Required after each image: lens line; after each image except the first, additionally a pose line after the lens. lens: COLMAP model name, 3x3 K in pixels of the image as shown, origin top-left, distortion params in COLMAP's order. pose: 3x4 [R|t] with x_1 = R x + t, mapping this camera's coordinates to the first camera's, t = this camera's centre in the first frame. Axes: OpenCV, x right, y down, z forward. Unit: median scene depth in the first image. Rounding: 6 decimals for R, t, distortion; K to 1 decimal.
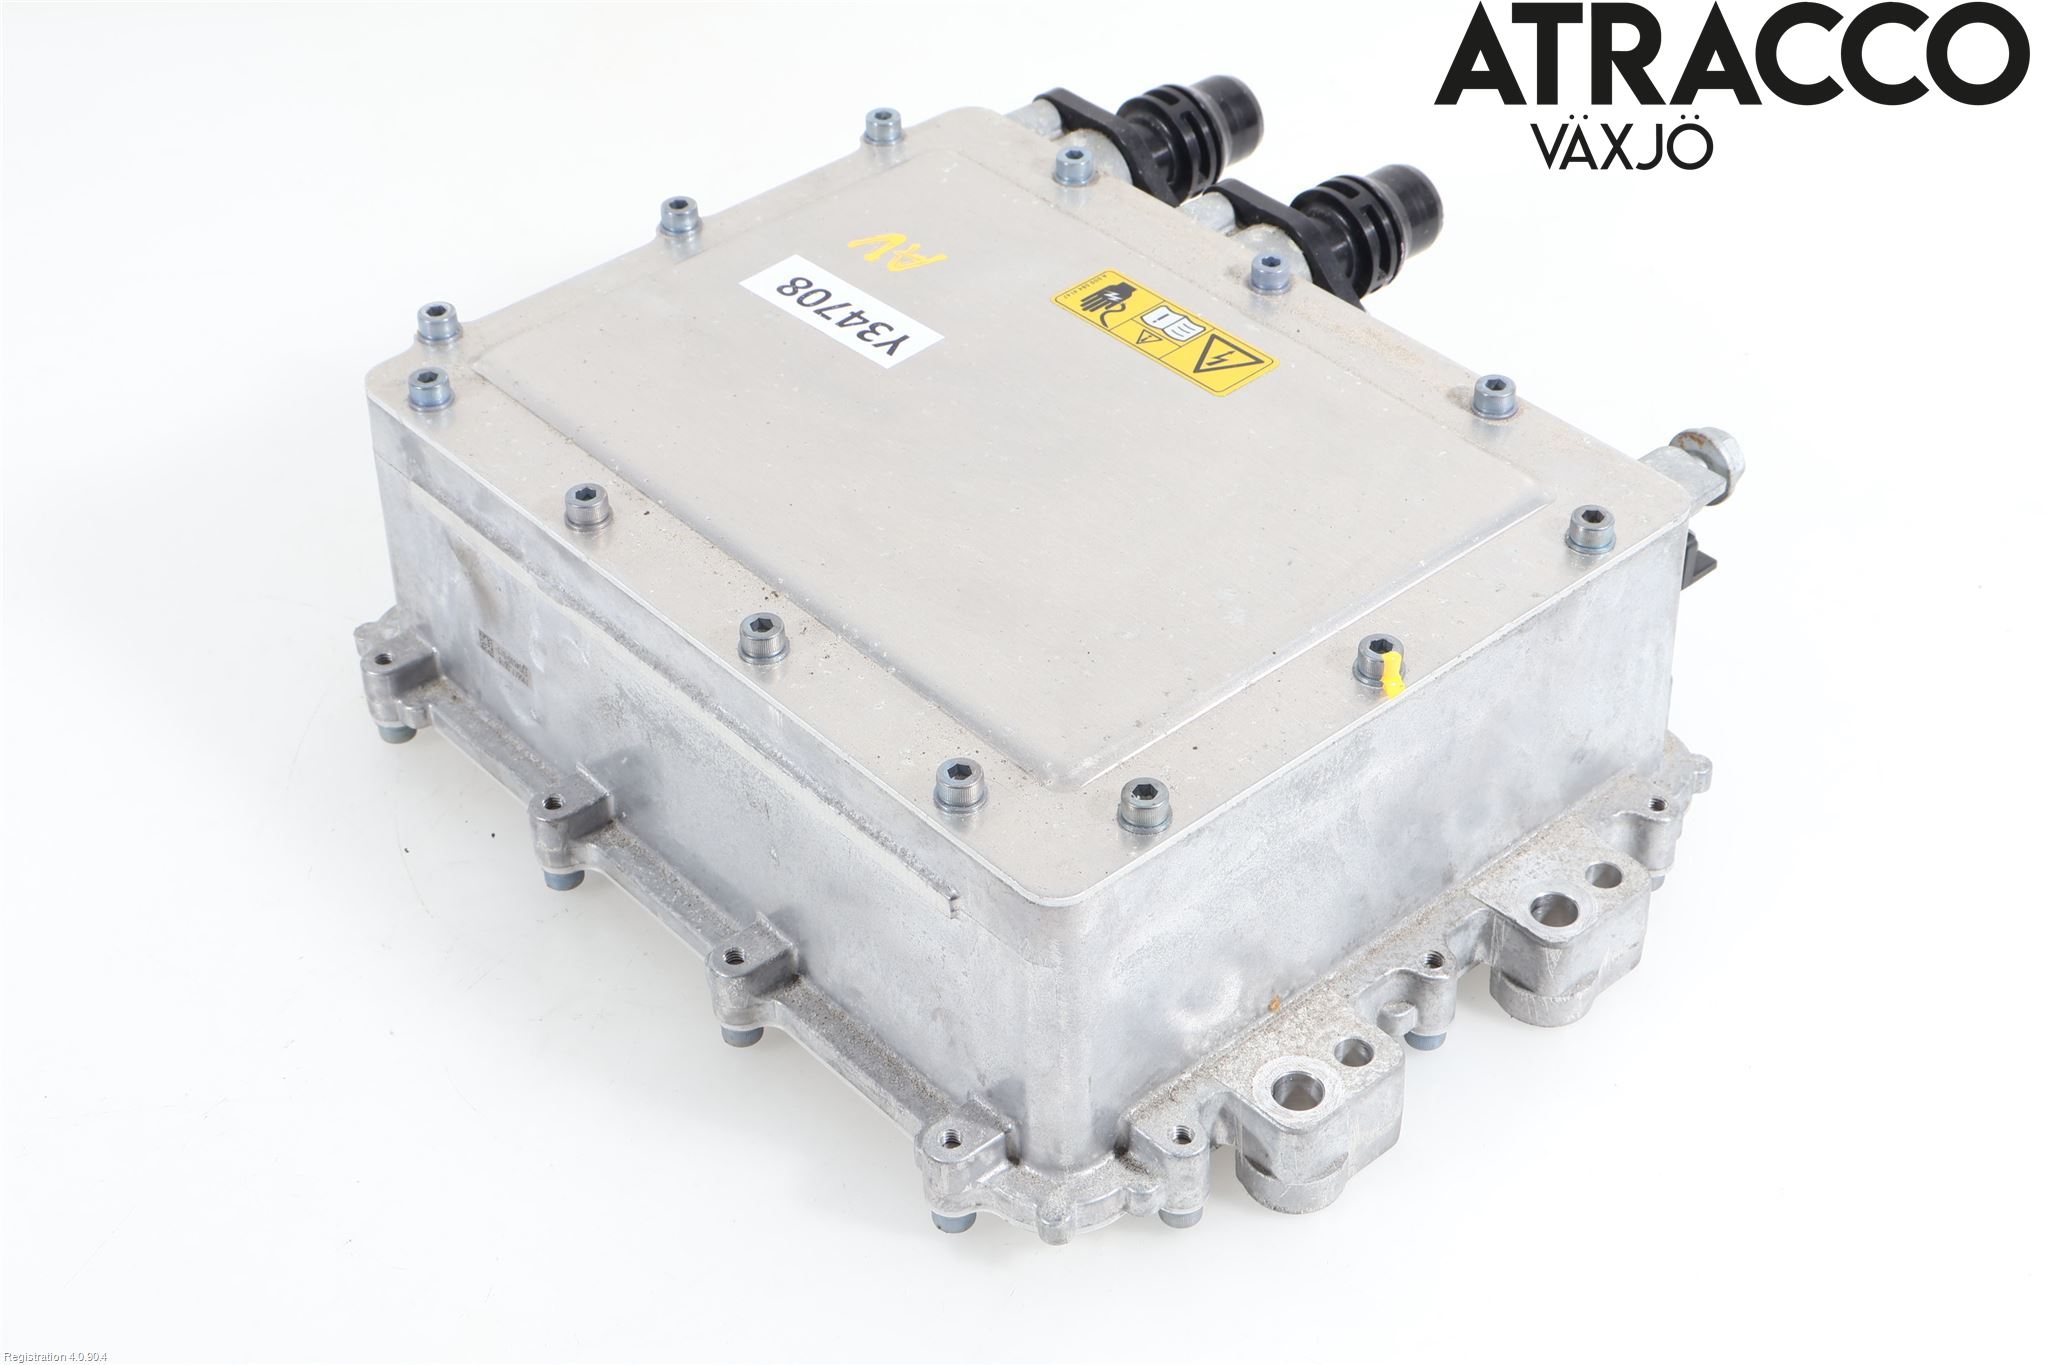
lens RADIAL K [[3146.9, 0, 1022.8], [0, 3146.9, 682.8], [0, 0, 1]] dist [-0.031428, 0.000000]
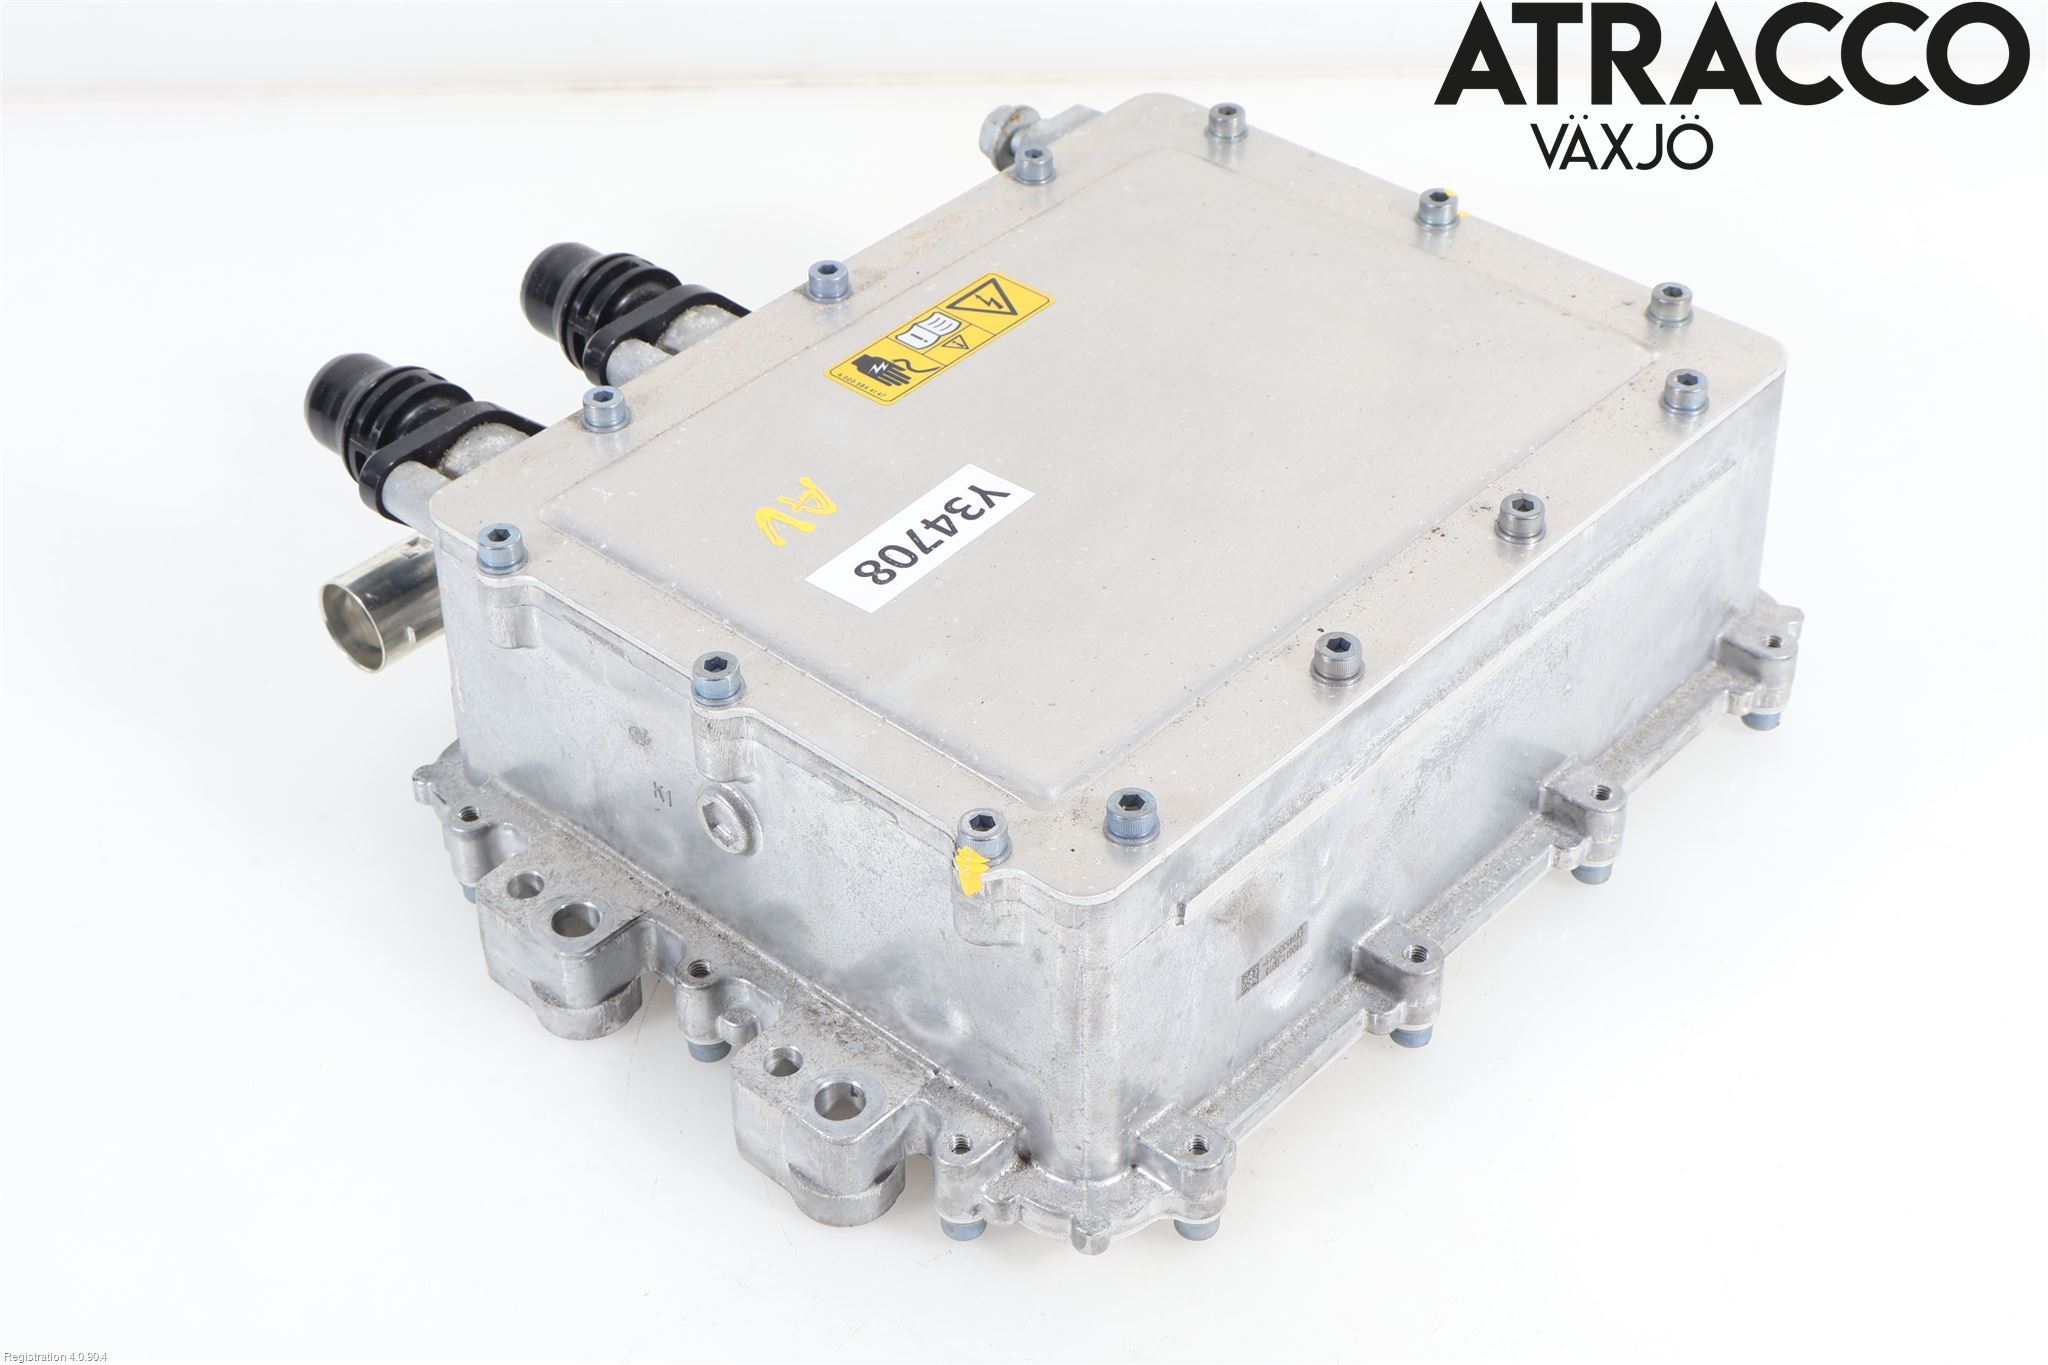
lens RADIAL K [[3146.9, 0, 1021.7], [0, 3146.9, 682.9], [0, 0, 1]] dist [-0.031428, 0.000000]
pose [[-0.107241, -0.610232, 0.784931, -0.783184], [0.646047, 0.557324, 0.521549, -0.541089], [-0.755727, 0.563034, 0.334470, 0.714592]]
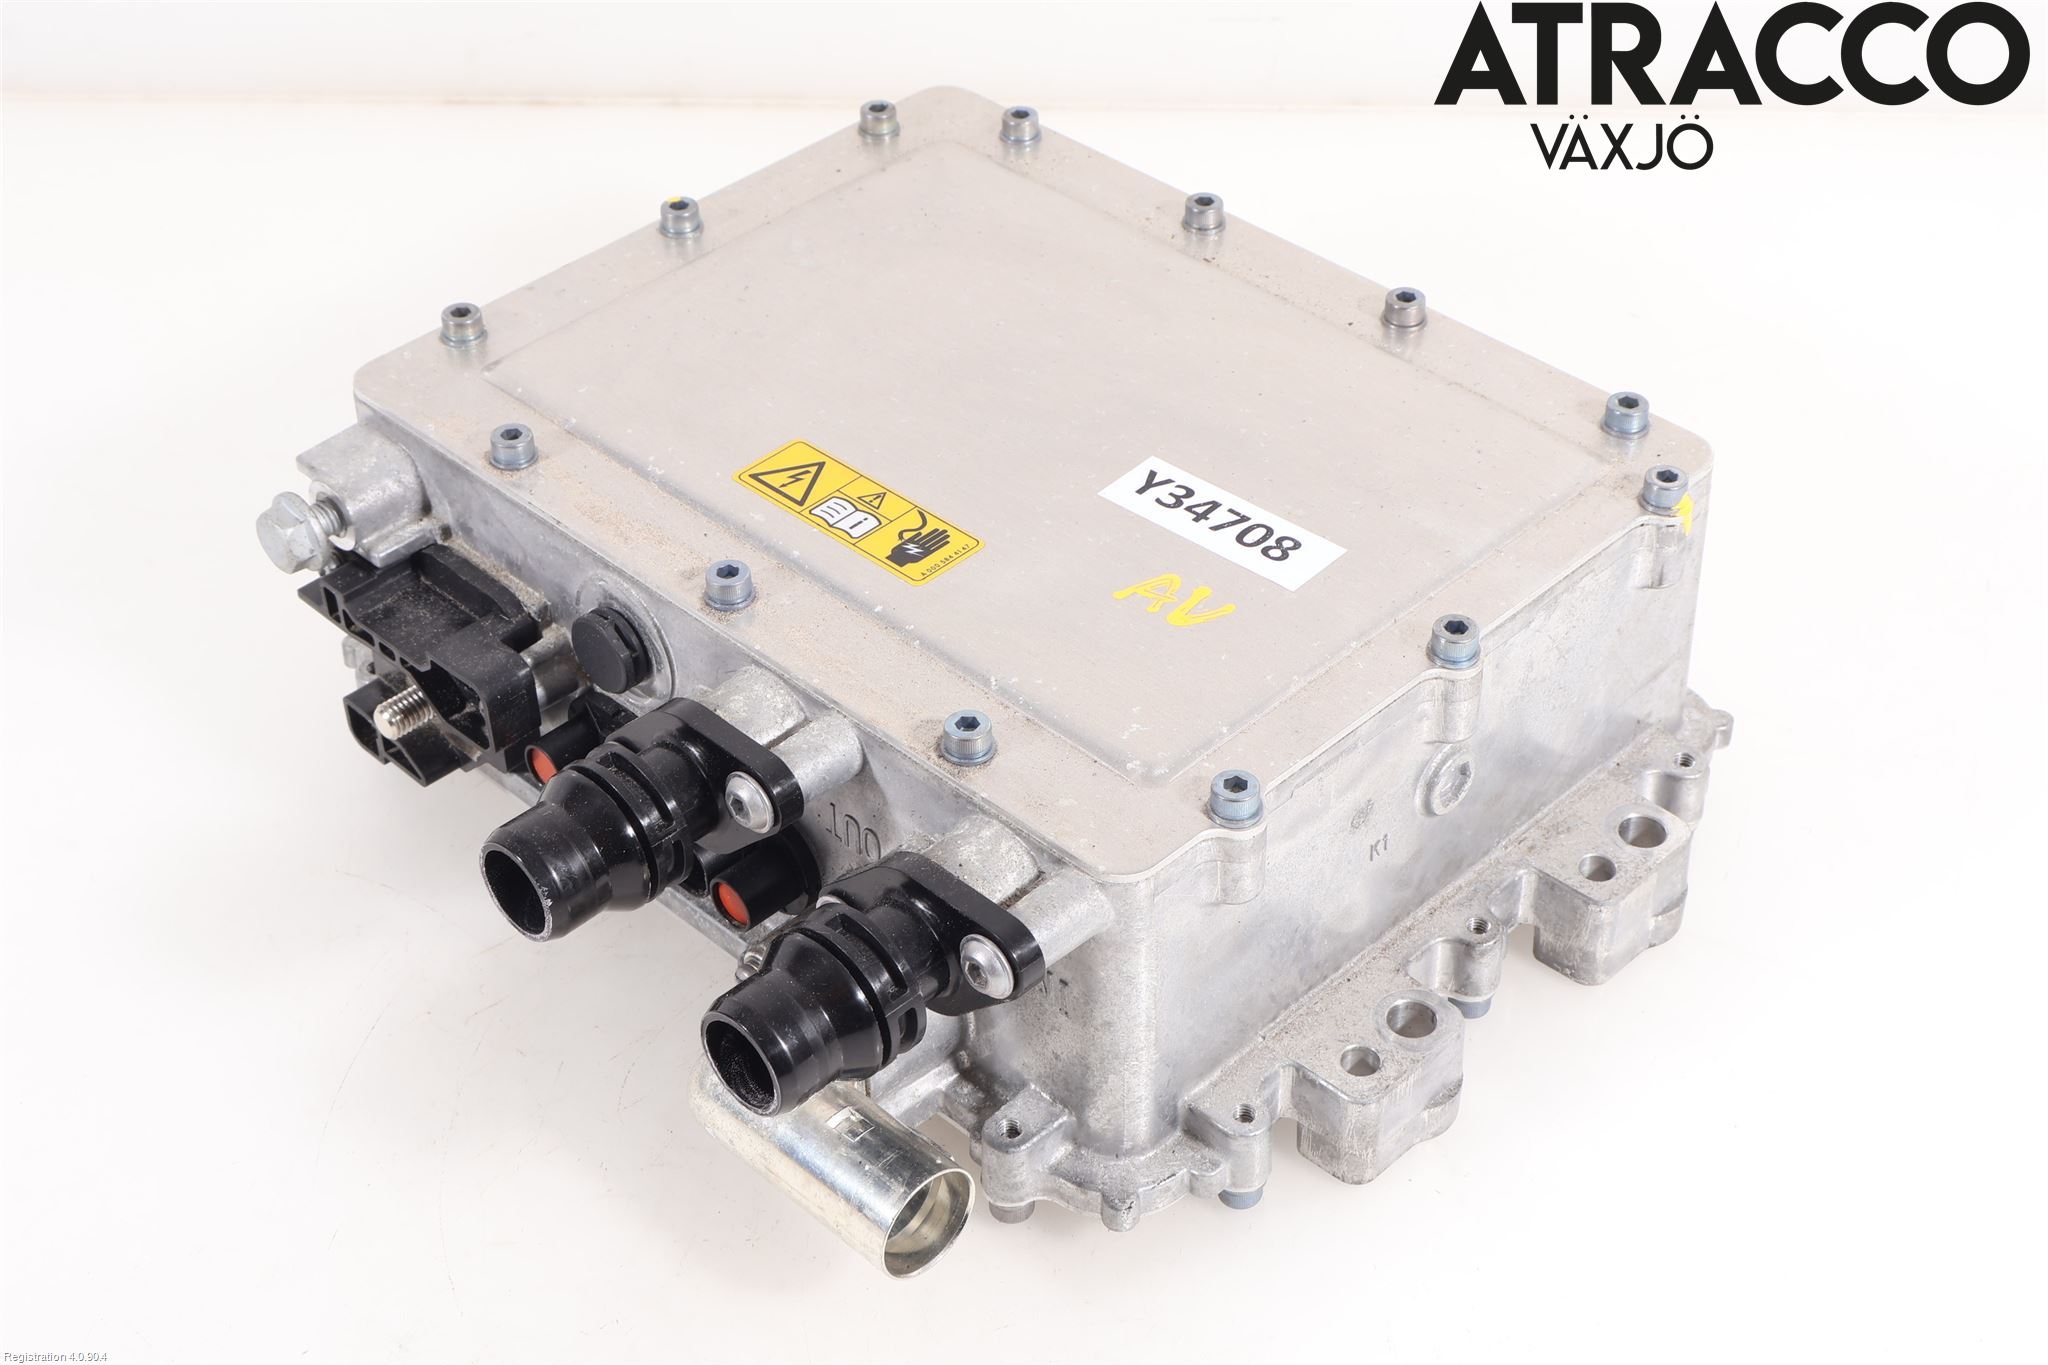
lens RADIAL K [[3146.9, 0, 1022.7], [0, 3146.9, 681.9], [0, 0, 1]] dist [-0.031428, 0.000000]
pose [[-0.997438, 0.065222, -0.029385, 0.026668], [-0.015866, 0.198854, 0.979901, -0.984216], [0.069754, 0.977856, -0.197310, 1.225849]]
